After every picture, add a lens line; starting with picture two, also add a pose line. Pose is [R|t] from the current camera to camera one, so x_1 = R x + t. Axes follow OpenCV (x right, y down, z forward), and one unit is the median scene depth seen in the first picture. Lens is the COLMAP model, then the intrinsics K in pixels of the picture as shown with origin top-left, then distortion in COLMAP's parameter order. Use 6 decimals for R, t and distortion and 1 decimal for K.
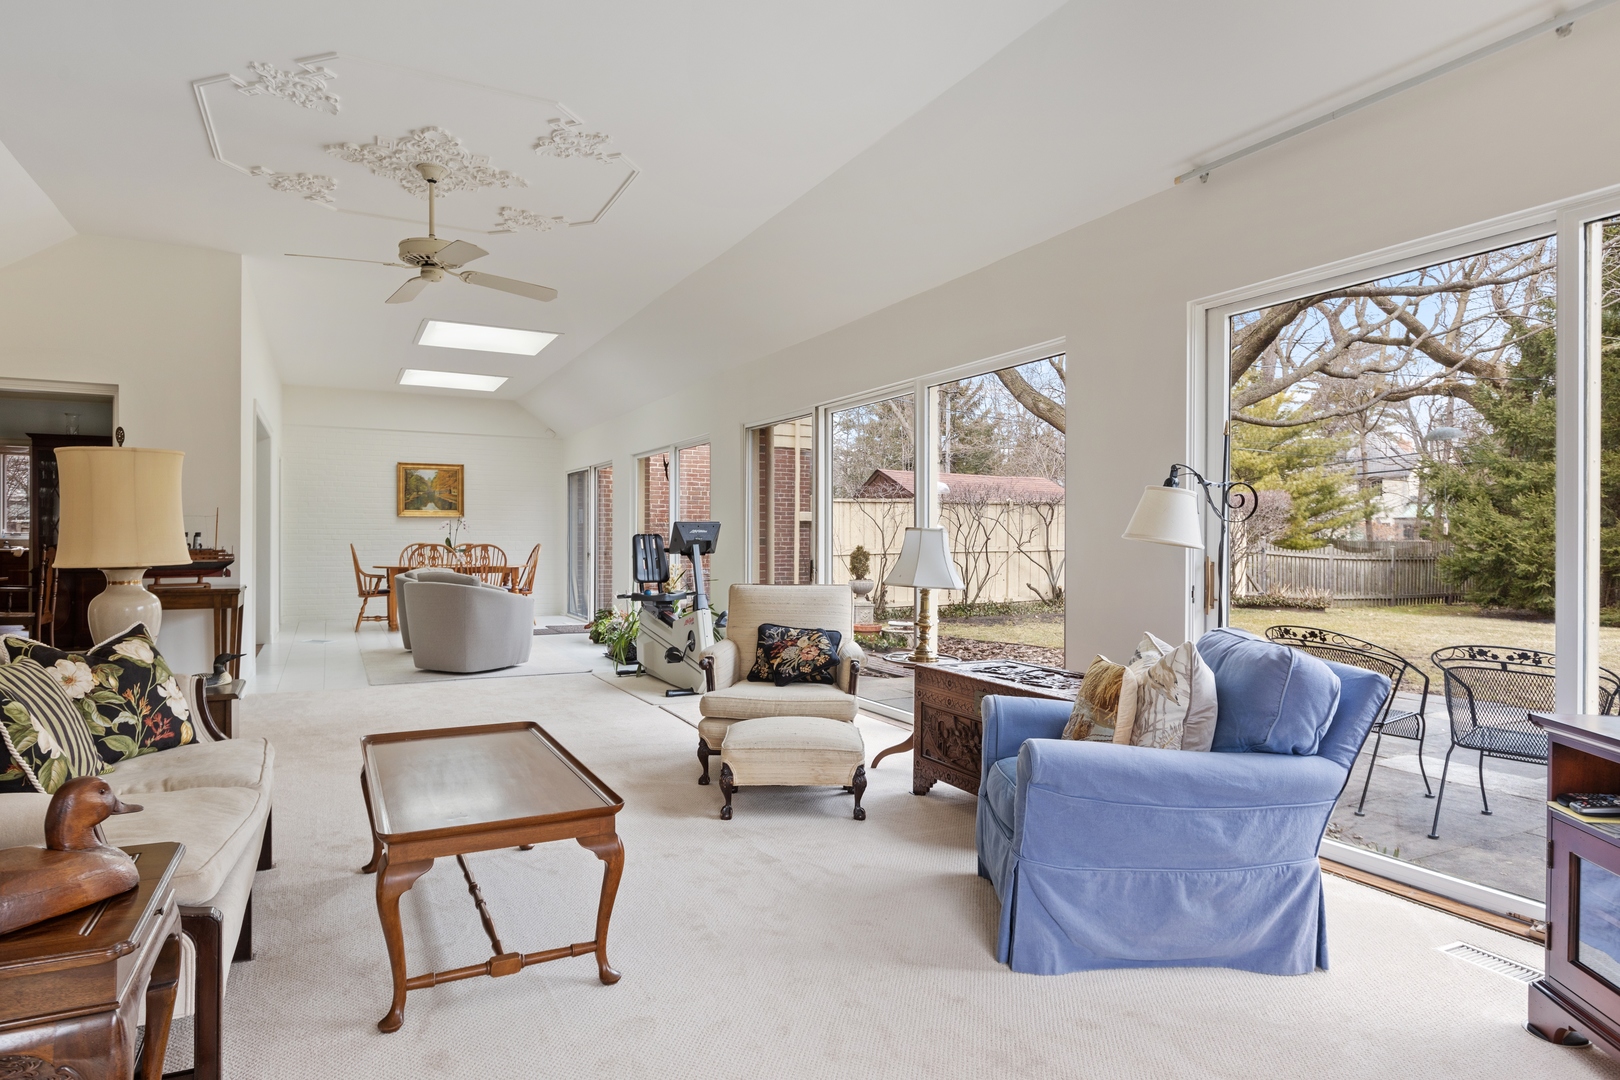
lens RADIAL K [[916.1, 0, 814.4], [0, 916.1, 538.1], [0, 0, 1]] dist [0.003514, -0.000427]
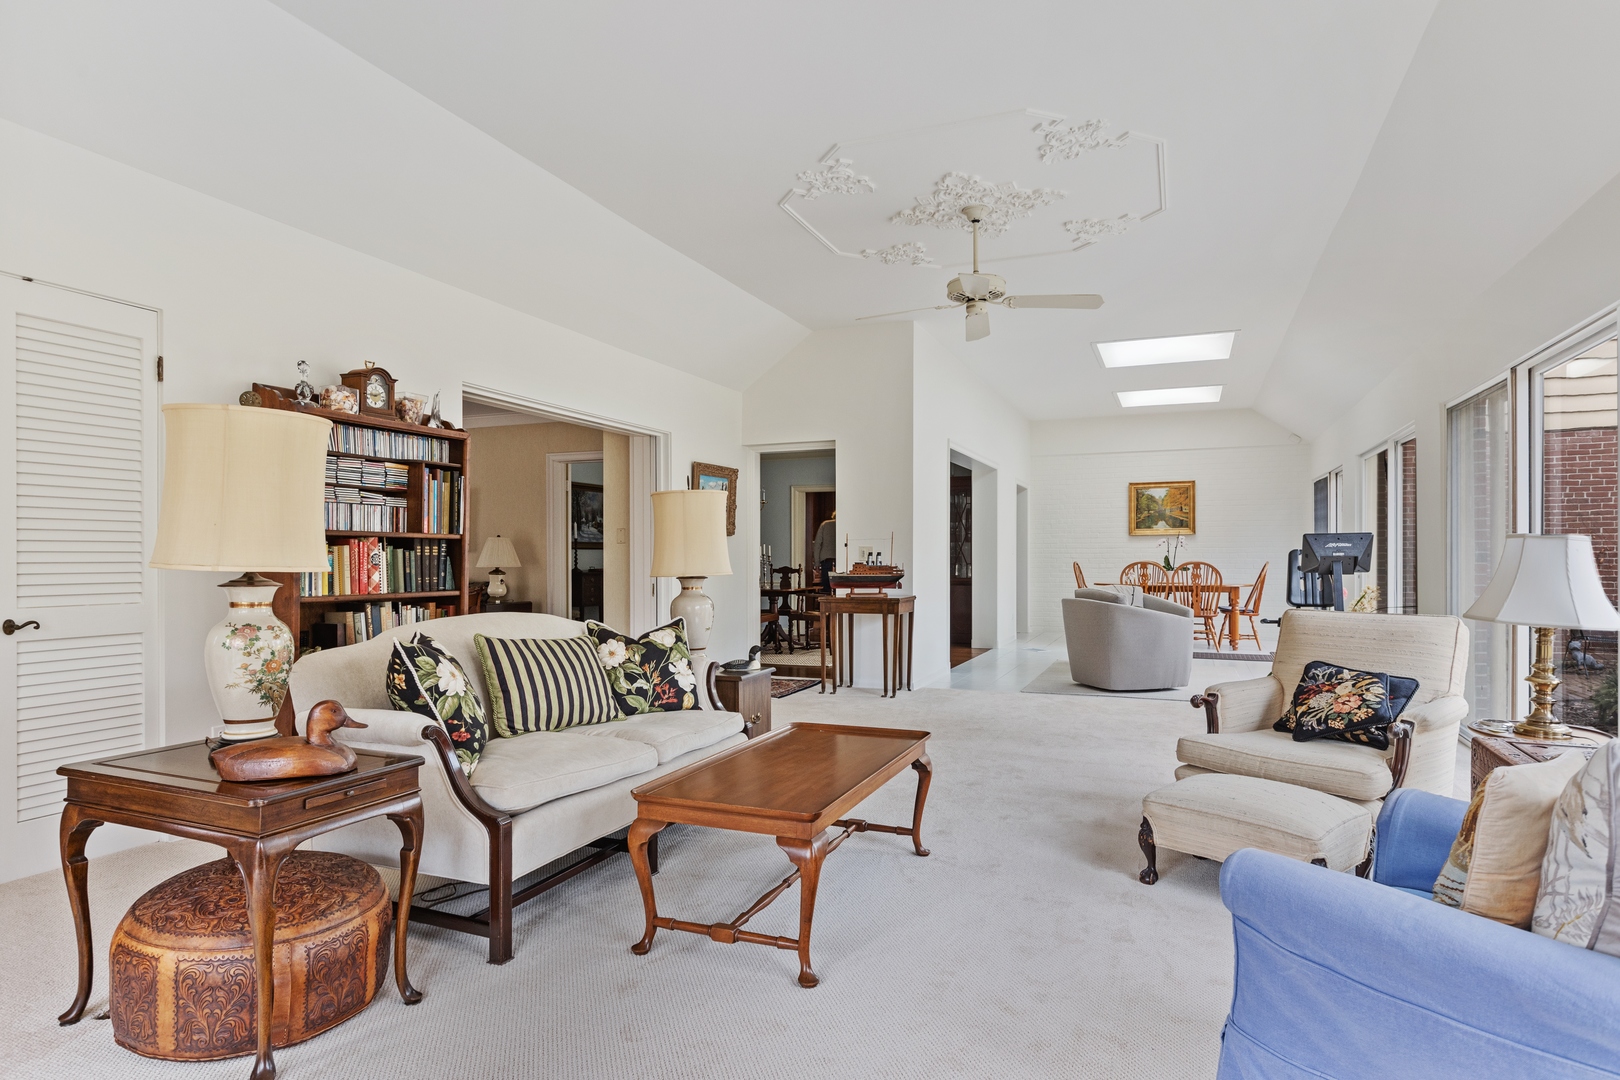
lens RADIAL K [[916.1, 0, 813.1], [0, 916.1, 553.5], [0, 0, 1]] dist [0.003514, -0.000427]
pose [[0.645972, -0.008600, -0.763313, 0.353938], [0.005461, 0.999963, -0.006645, 0.005481], [0.763341, 0.000123, 0.645995, 0.215670]]
